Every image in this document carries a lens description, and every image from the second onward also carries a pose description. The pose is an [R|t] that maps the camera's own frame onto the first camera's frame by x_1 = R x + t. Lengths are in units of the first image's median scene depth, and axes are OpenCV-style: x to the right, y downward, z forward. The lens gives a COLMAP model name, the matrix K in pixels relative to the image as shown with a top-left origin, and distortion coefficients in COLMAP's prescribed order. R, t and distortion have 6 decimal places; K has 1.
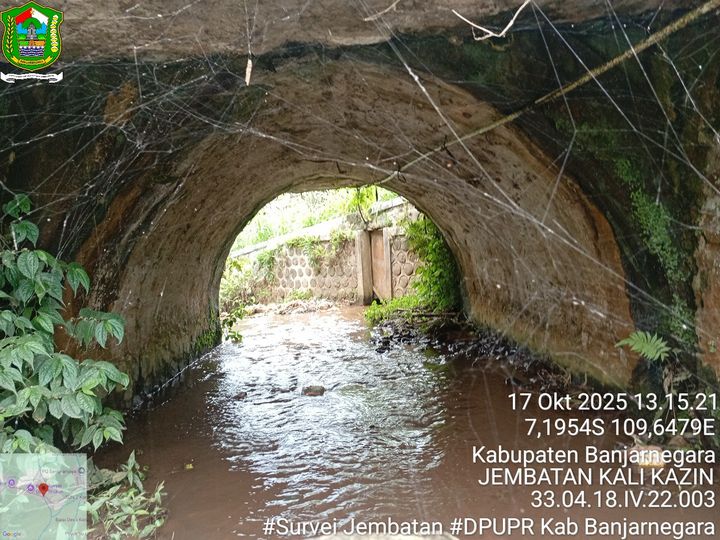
lens RADIAL K [[543.4, 0, 350.2], [0, 543.4, 271.5], [0, 0, 1]] dist [0.075086, -0.171525]
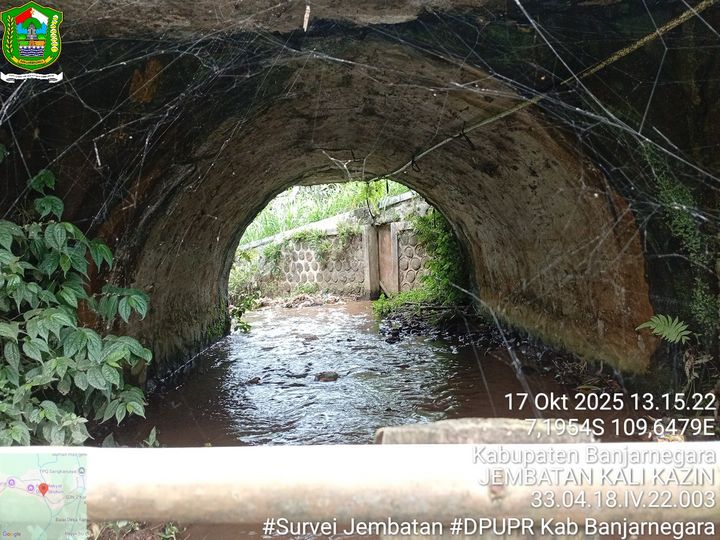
lens RADIAL K [[543.4, 0, 350.2], [0, 543.4, 271.5], [0, 0, 1]] dist [0.075086, -0.171525]
pose [[0.999915, 0.012772, -0.002779, -0.016562], [-0.012770, 0.999918, 0.000713, 0.016229], [0.002788, -0.000678, 0.999996, -0.000929]]
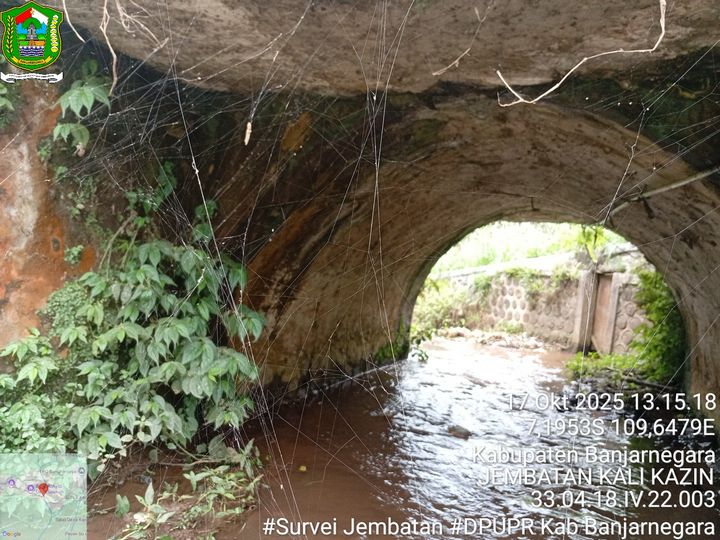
lens RADIAL K [[546.4, 0, 357.5], [0, 546.4, 266.9], [0, 0, 1]] dist [0.108641, -0.226889]
pose [[0.897450, 0.161036, -0.410671, 0.086754], [-0.177345, 0.984147, -0.001643, -0.022732], [0.403896, 0.074305, 0.911782, 0.017383]]
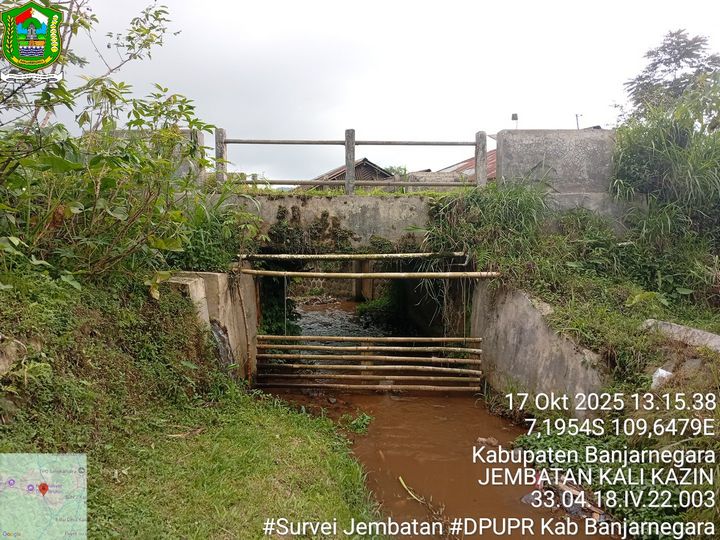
lens RADIAL K [[546.4, 0, 357.5], [0, 546.4, 266.9], [0, 0, 1]] dist [0.108641, -0.226889]
pose [[0.997198, 0.059955, 0.044742, -0.083110], [-0.061147, 0.997797, 0.025752, -0.147696], [-0.043099, -0.028416, 0.998667, -1.136505]]
